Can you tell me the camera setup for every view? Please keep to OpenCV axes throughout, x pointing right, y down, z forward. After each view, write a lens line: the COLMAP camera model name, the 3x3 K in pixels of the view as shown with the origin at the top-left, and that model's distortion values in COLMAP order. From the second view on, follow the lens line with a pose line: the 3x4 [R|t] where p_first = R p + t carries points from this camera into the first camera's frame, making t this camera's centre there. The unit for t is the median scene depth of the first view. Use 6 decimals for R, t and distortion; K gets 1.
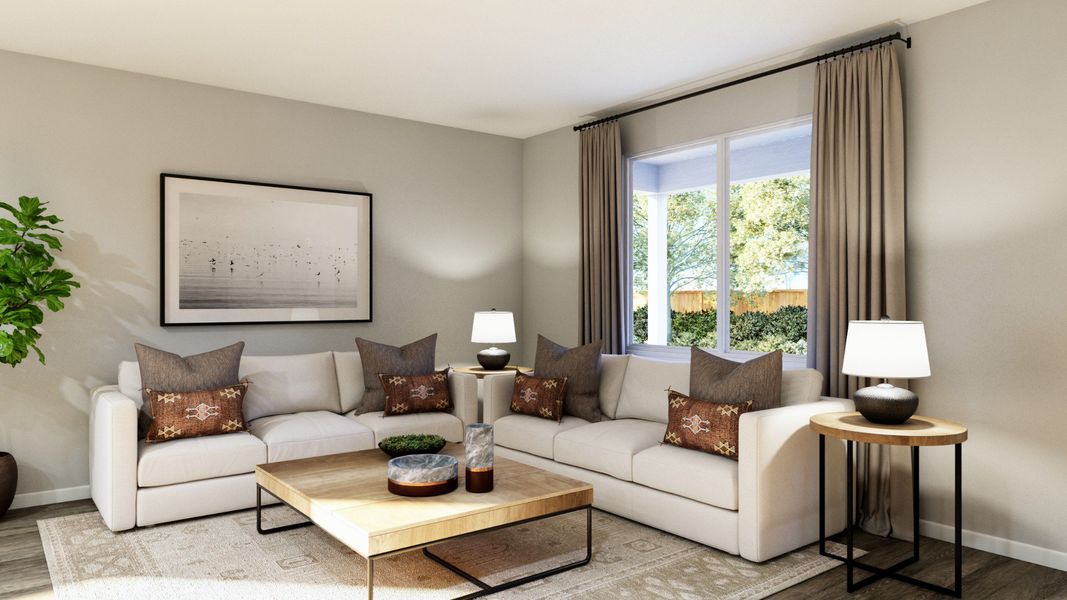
lens RADIAL K [[717.4, 0, 531.1], [0, 717.4, 304.3], [0, 0, 1]] dist [0.000266, -0.001314]
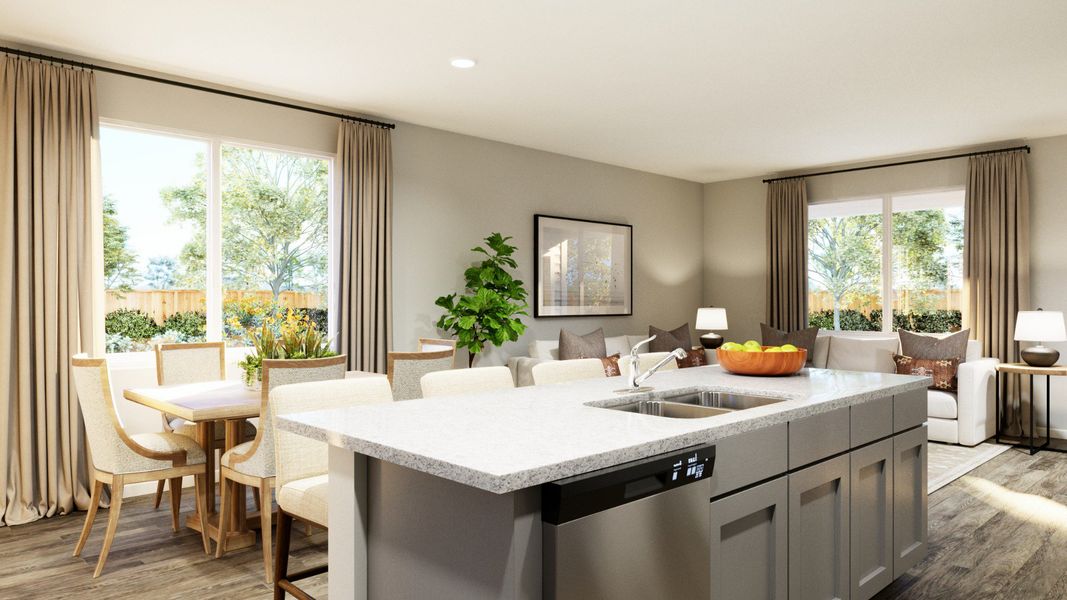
lens RADIAL K [[717.4, 0, 528.3], [0, 717.4, 299.0], [0, 0, 1]] dist [0.000266, -0.001314]
pose [[0.994031, -0.001034, 0.109089, -0.792217], [0.001802, 0.999974, -0.006943, 0.002196], [-0.109079, 0.007098, 0.994008, -0.534382]]
